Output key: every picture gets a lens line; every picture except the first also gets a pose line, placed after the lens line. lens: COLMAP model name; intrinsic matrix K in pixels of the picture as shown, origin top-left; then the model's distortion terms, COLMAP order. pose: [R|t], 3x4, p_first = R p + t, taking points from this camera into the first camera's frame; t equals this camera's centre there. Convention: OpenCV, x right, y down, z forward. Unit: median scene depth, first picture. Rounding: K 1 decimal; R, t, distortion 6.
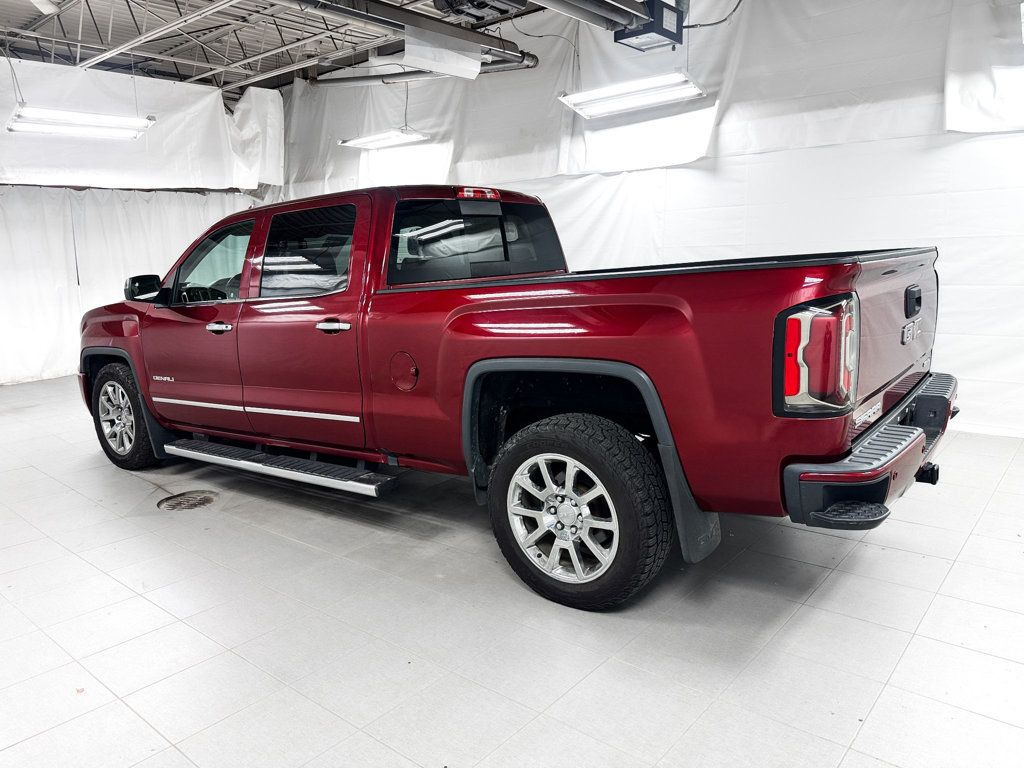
lens RADIAL K [[742.7, 0, 511.8], [0, 742.7, 382.8], [0, 0, 1]] dist [0.043578, -0.031340]
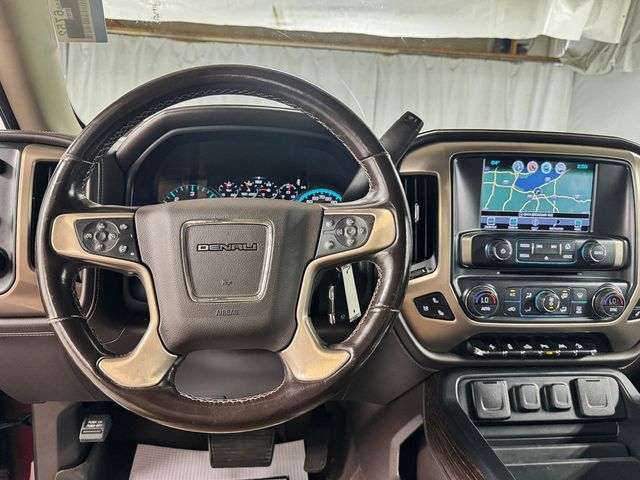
lens RADIAL K [[464.2, 0, 319.9], [0, 464.2, 239.3], [0, 0, 1]] dist [0.043578, -0.031340]
pose [[0.683996, 0.202840, -0.700717, -0.135618], [-0.186596, 0.977257, 0.100748, -0.057463], [0.705217, 0.061840, 0.706290, 0.452225]]
